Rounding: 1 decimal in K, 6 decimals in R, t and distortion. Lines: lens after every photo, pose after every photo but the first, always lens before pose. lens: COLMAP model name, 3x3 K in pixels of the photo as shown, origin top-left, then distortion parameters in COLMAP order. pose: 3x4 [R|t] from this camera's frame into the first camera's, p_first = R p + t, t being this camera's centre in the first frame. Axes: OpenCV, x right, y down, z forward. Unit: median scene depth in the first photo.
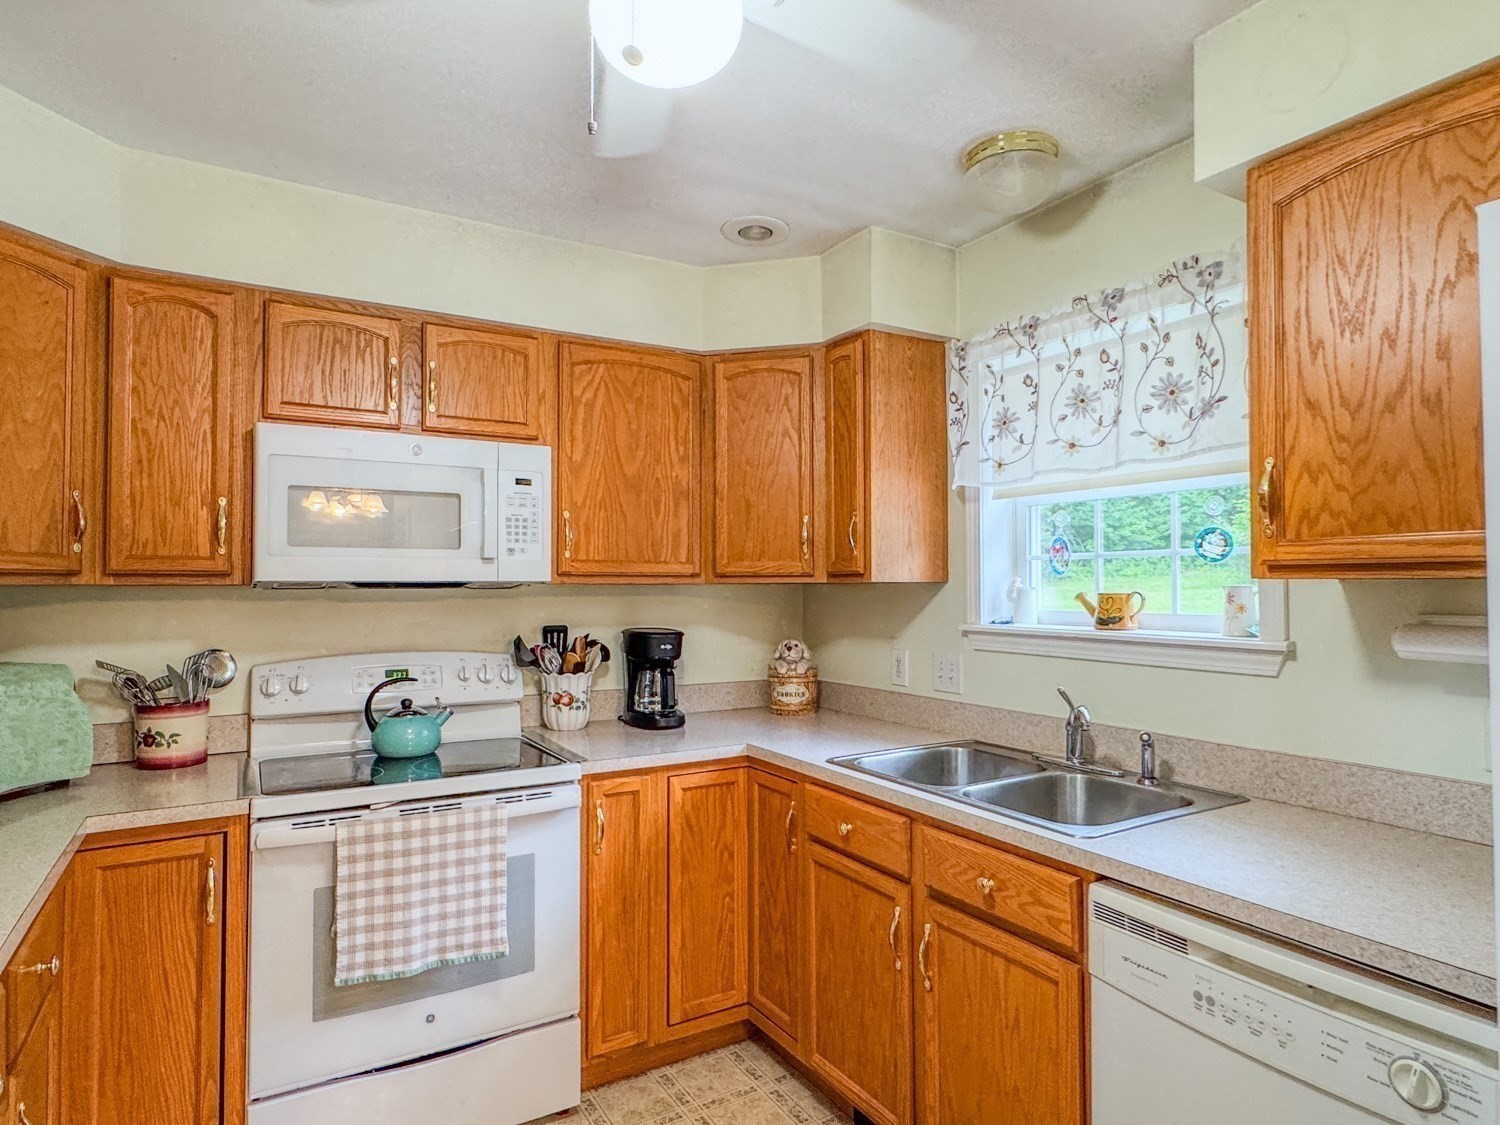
lens RADIAL K [[854.7, 0, 751.5], [0, 854.7, 564.7], [0, 0, 1]] dist [0.001067, -0.000837]
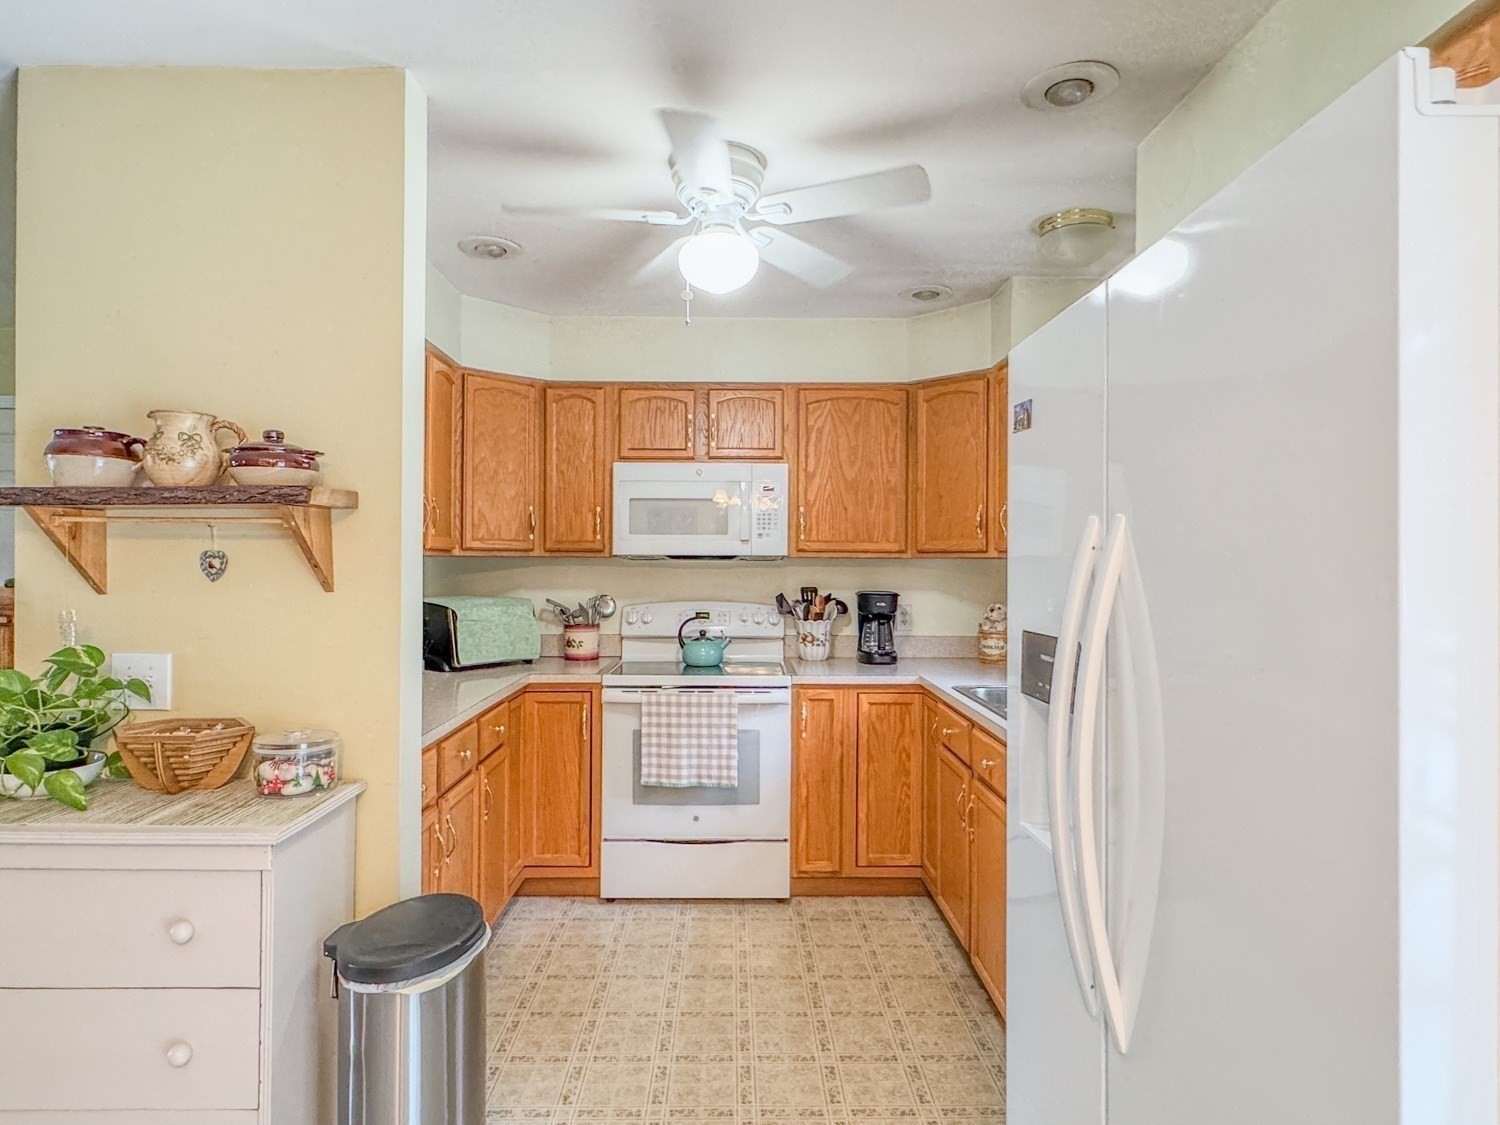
lens RADIAL K [[838.4, 0, 744.3], [0, 838.4, 562.7], [0, 0, 1]] dist [0.008742, 0.000399]
pose [[0.868774, 0.005528, -0.495178, 0.453111], [0.005925, 0.999750, 0.021555, 0.000480], [0.495173, -0.021660, 0.868524, -0.317125]]
